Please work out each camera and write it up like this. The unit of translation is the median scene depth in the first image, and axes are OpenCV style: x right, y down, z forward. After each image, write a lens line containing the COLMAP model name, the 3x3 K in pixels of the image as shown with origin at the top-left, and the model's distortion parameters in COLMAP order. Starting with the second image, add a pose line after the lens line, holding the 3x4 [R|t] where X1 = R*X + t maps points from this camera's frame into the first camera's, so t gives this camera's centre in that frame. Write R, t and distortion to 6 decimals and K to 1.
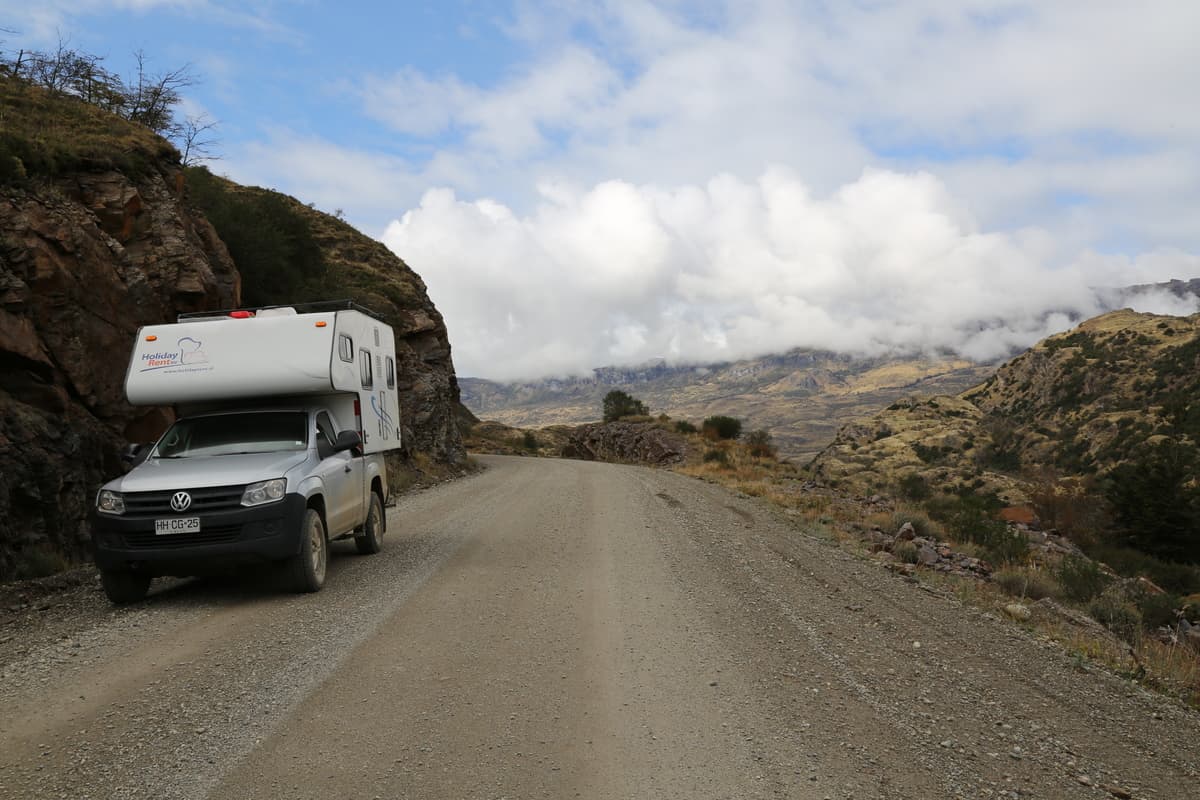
lens RADIAL K [[1118.1, 0, 600.5], [0, 1118.1, 405.6], [0, 0, 1]] dist [0.019769, 0.000000]
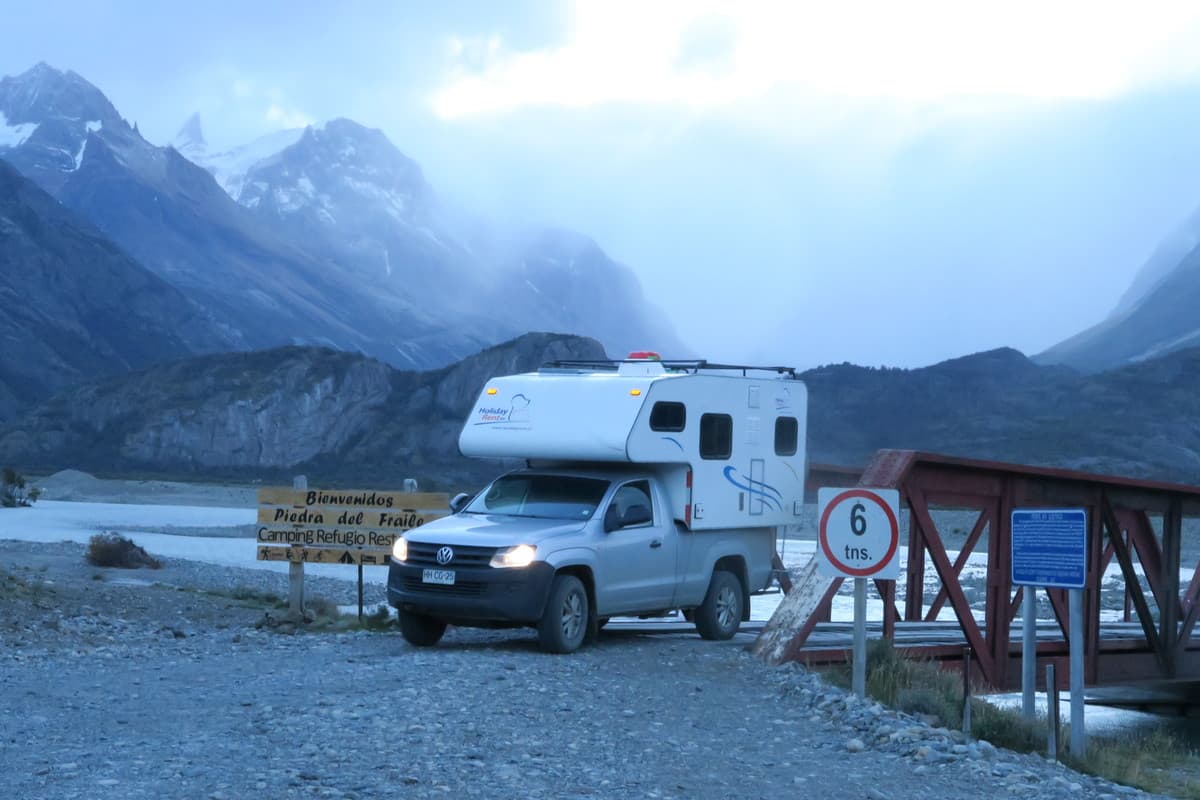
lens RADIAL K [[2368.0, 0, 598.3], [0, 2368.0, 400.1], [0, 0, 1]] dist [0.001724, 0.000000]
pose [[0.830995, 0.091355, -0.548727, 0.893850], [-0.086131, 0.995657, 0.035325, -0.142797], [0.549571, 0.017908, 0.835255, -0.767550]]
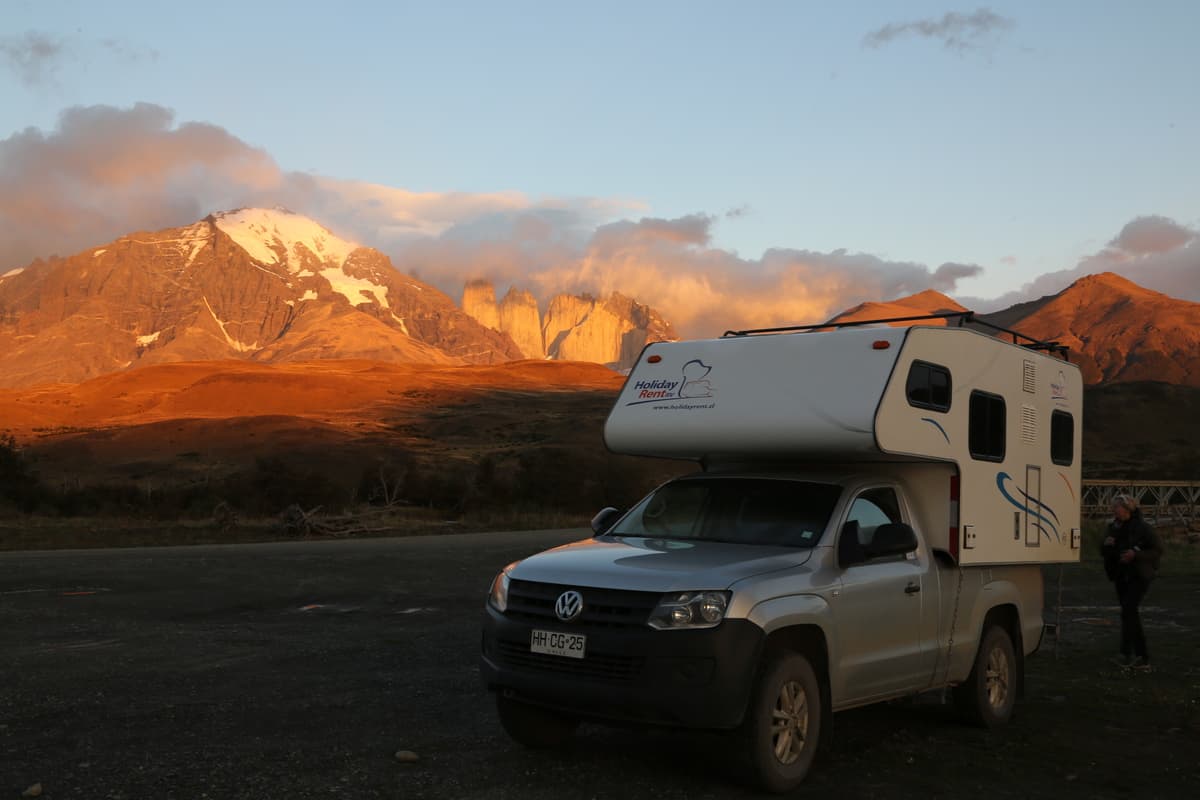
lens RADIAL K [[1305.5, 0, 605.3], [0, 1305.5, 401.6], [0, 0, 1]] dist [0.041104, 0.000000]
pose [[0.780015, 0.053245, -0.623491, 0.084266], [-0.089247, 0.995654, -0.026625, -0.010120], [0.619364, 0.076413, 0.781377, 0.369850]]
